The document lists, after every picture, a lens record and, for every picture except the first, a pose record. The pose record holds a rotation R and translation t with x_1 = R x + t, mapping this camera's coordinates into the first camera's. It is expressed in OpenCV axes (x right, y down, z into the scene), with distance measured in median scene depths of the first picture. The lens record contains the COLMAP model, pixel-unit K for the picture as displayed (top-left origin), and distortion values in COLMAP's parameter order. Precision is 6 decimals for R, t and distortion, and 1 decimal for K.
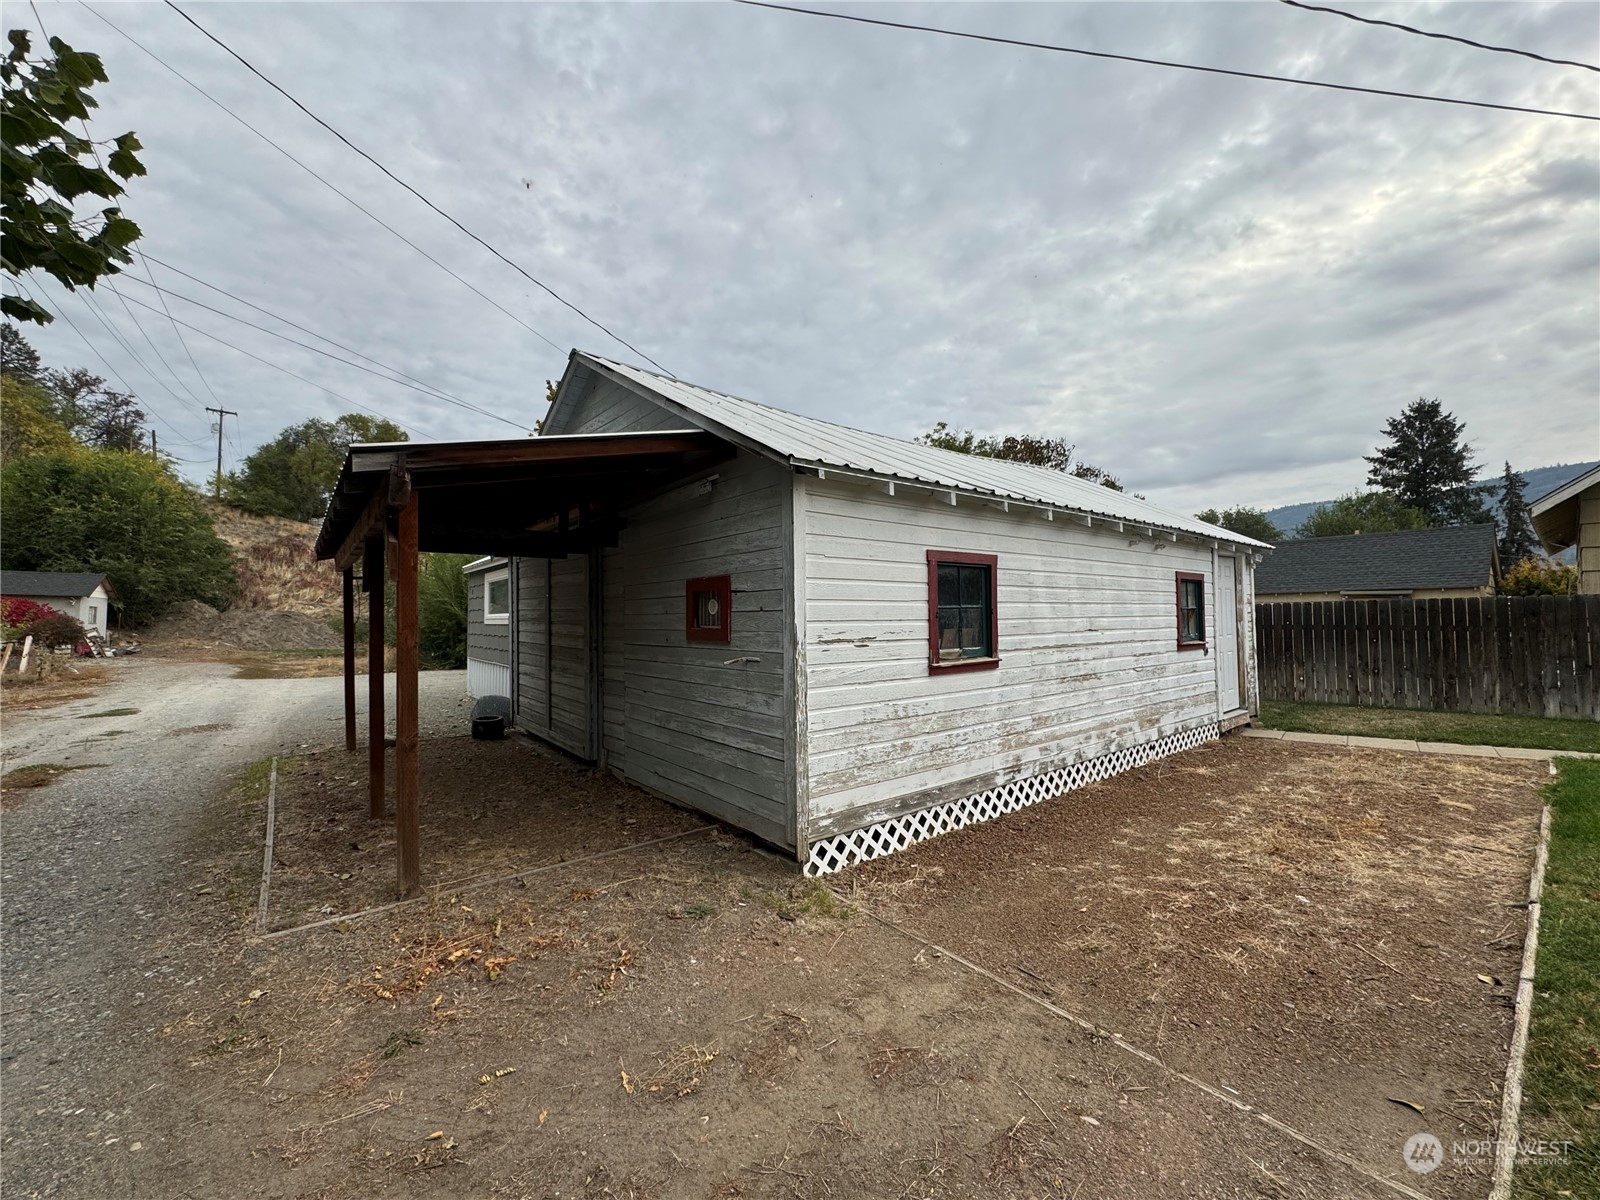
lens RADIAL K [[637.8, 0, 787.3], [0, 637.8, 594.8], [0, 0, 1]] dist [-0.002592, 0.000388]
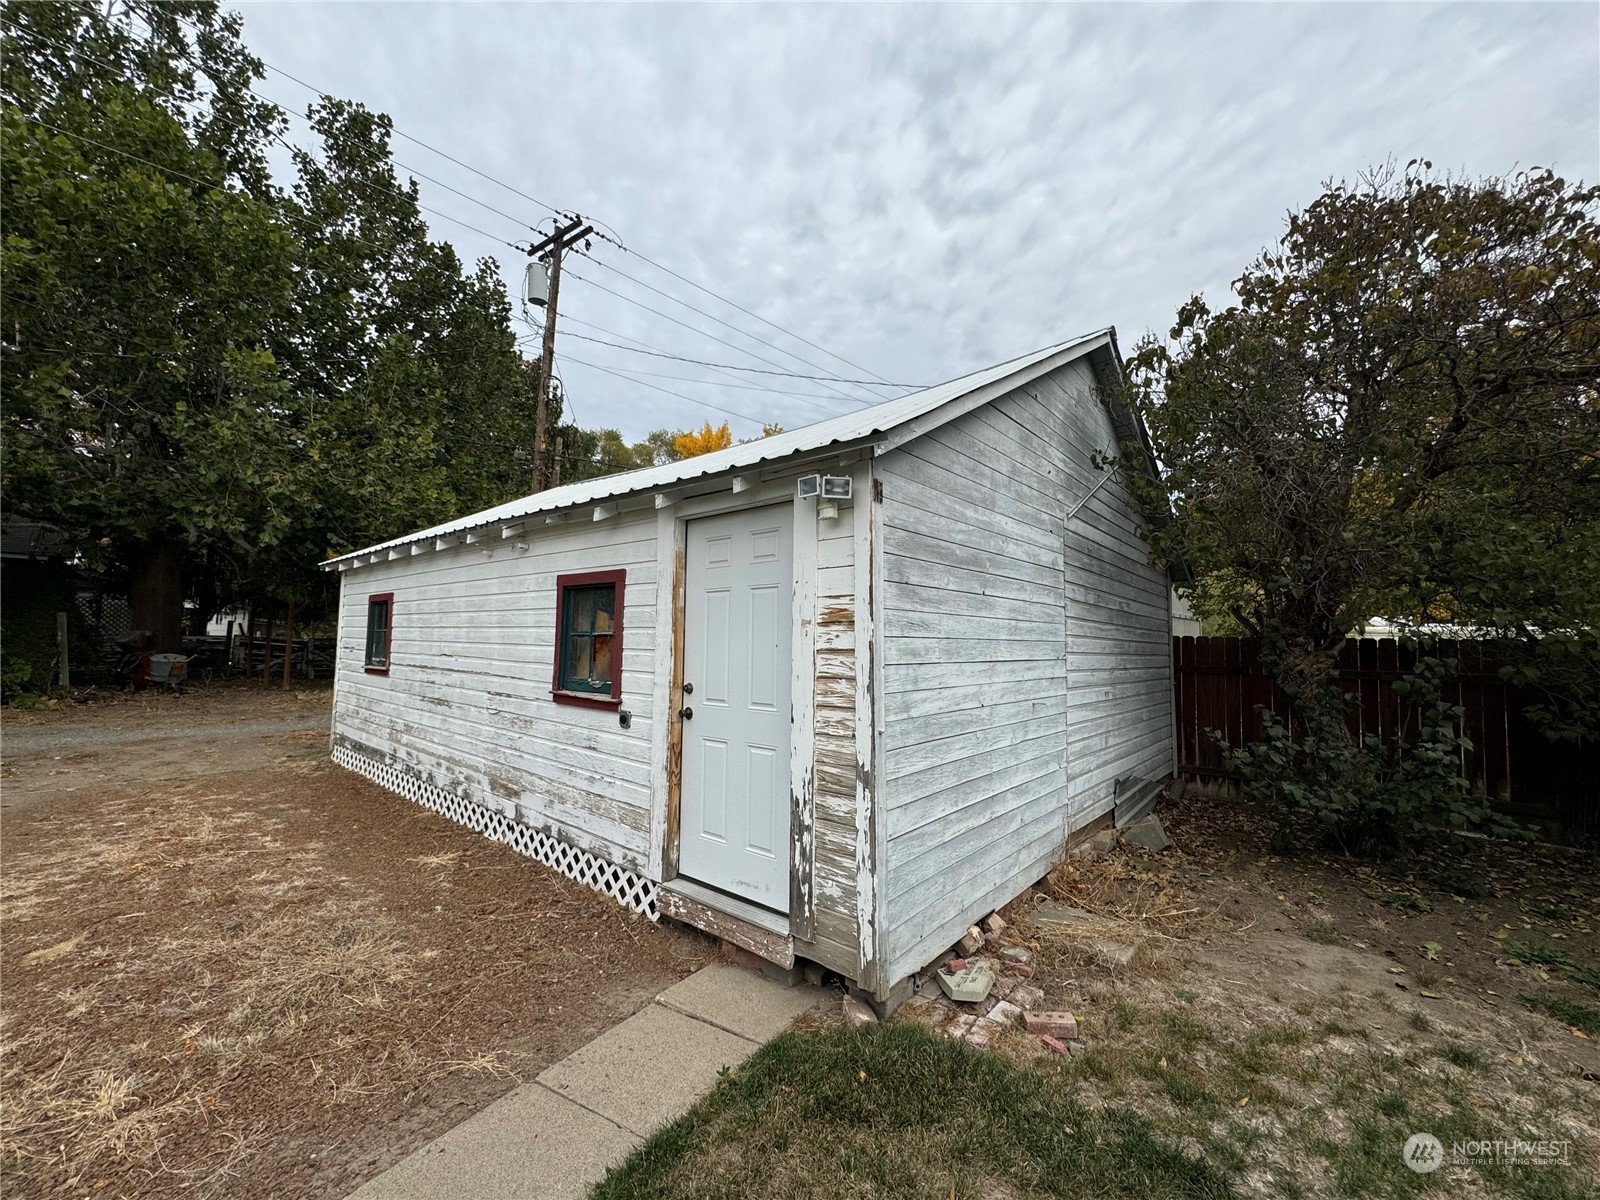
lens RADIAL K [[637.8, 0, 797.3], [0, 637.8, 597.9], [0, 0, 1]] dist [-0.002592, 0.000388]
pose [[0.190898, -0.046001, -0.980531, 1.663432], [0.018658, 0.998891, -0.043229, 0.022349], [0.981432, -0.010042, 0.191545, 1.454126]]
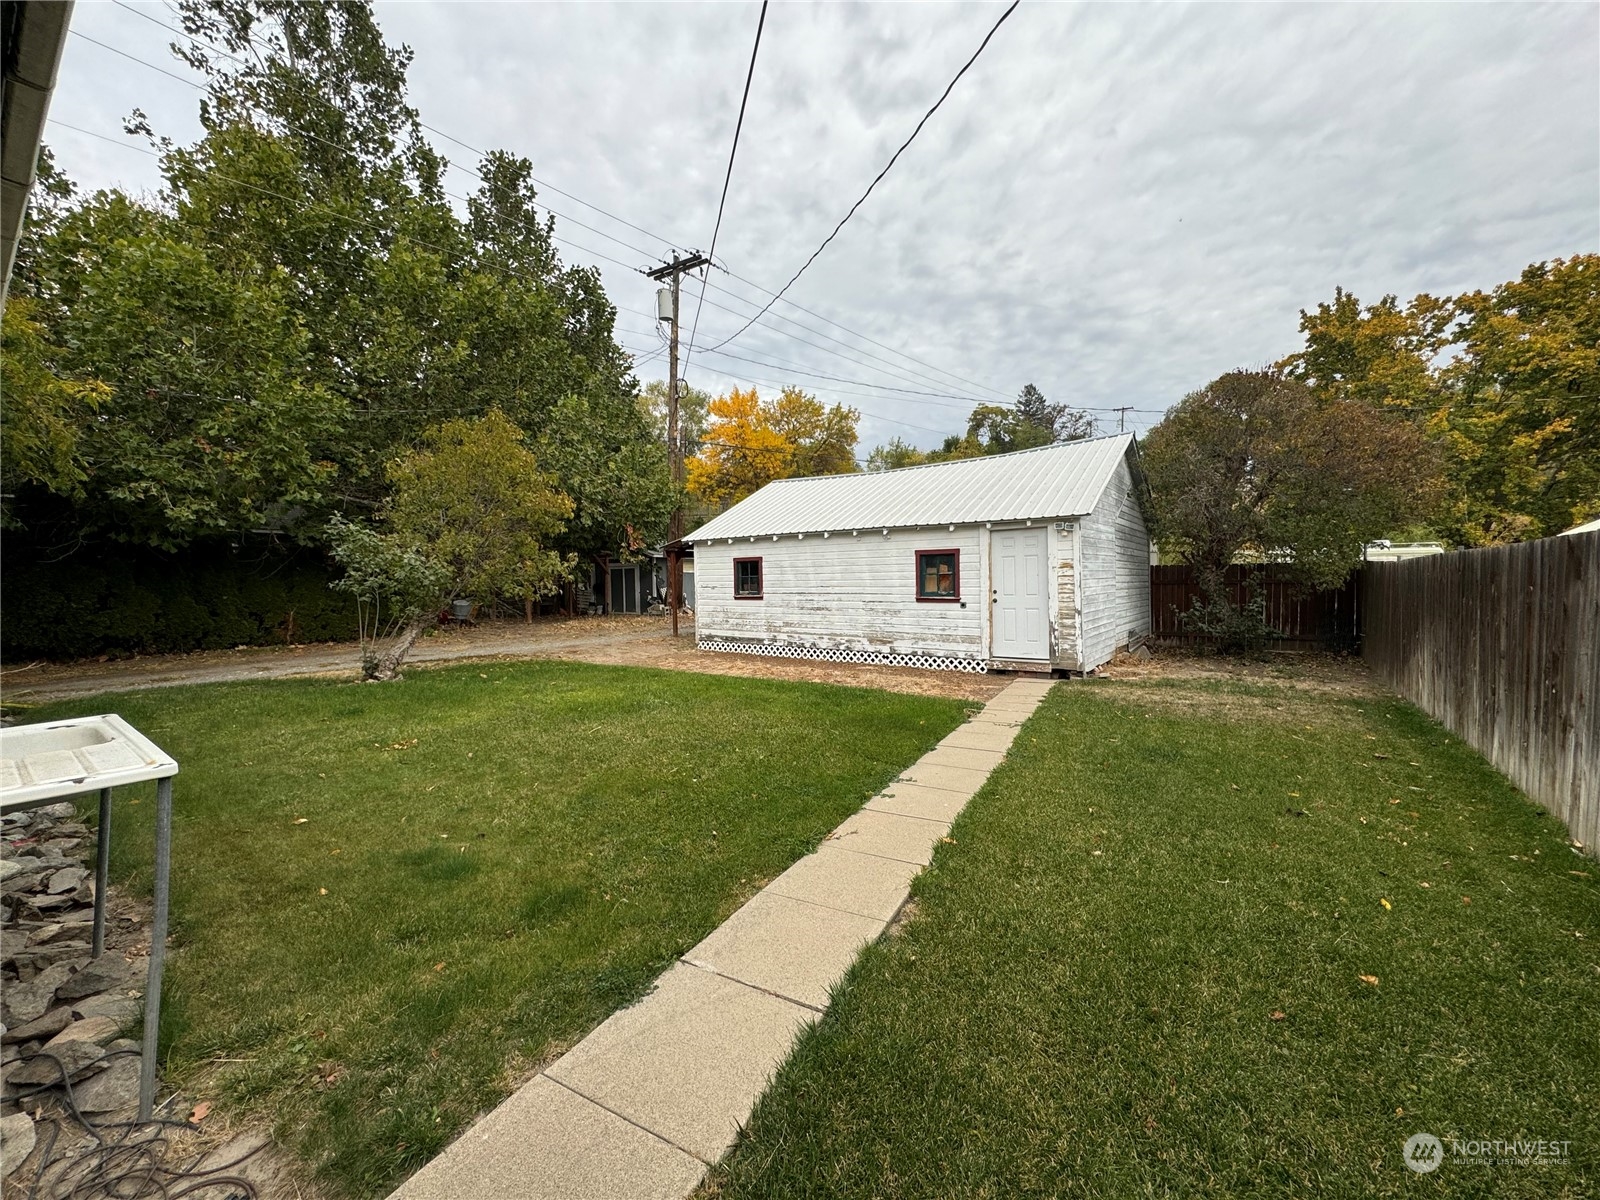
lens RADIAL K [[637.8, 0, 796.5], [0, 637.8, 599.7], [0, 0, 1]] dist [-0.002592, 0.000388]
pose [[0.252209, 0.047396, -0.966511, 2.644601], [0.051986, 0.996694, 0.062441, -0.037837], [0.966275, -0.065993, 0.248911, 0.439013]]
